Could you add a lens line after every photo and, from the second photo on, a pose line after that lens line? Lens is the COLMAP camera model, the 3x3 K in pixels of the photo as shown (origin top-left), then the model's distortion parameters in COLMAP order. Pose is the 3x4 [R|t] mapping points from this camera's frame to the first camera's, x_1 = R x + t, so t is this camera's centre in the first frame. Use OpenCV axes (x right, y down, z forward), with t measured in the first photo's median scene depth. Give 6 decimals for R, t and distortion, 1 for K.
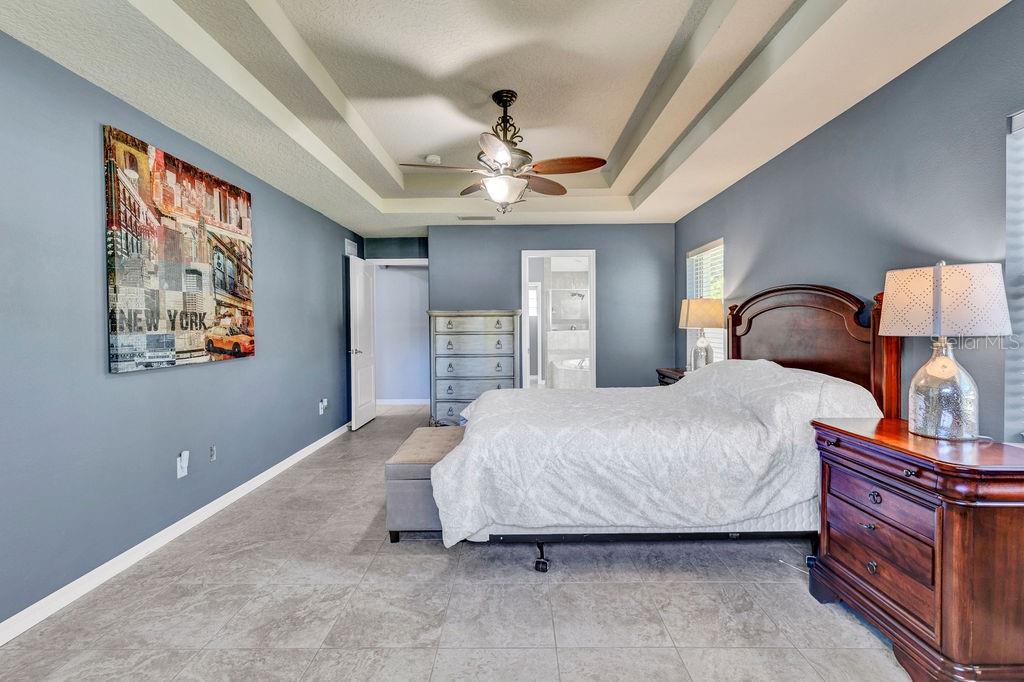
lens RADIAL K [[472.9, 0, 516.4], [0, 472.9, 334.9], [0, 0, 1]] dist [0.007972, -0.001407]
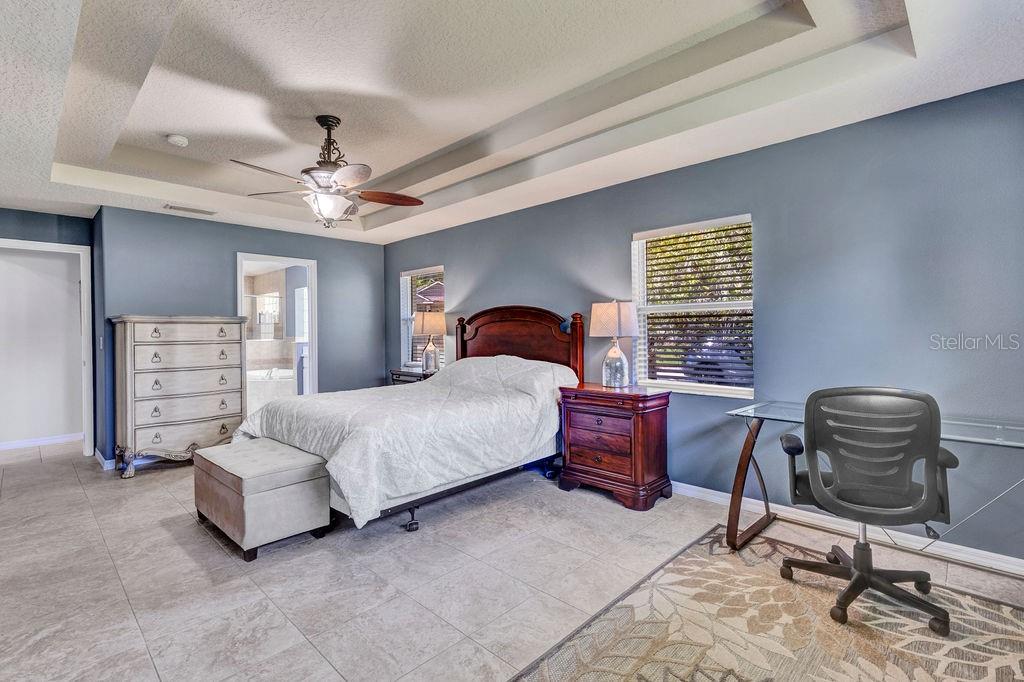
lens RADIAL K [[472.9, 0, 510.1], [0, 472.9, 337.4], [0, 0, 1]] dist [0.007972, -0.001407]
pose [[0.690547, -0.008795, 0.723234, -0.669224], [0.019506, 0.999789, -0.006466, 0.007678], [-0.723024, 0.018572, 0.690573, -0.045357]]
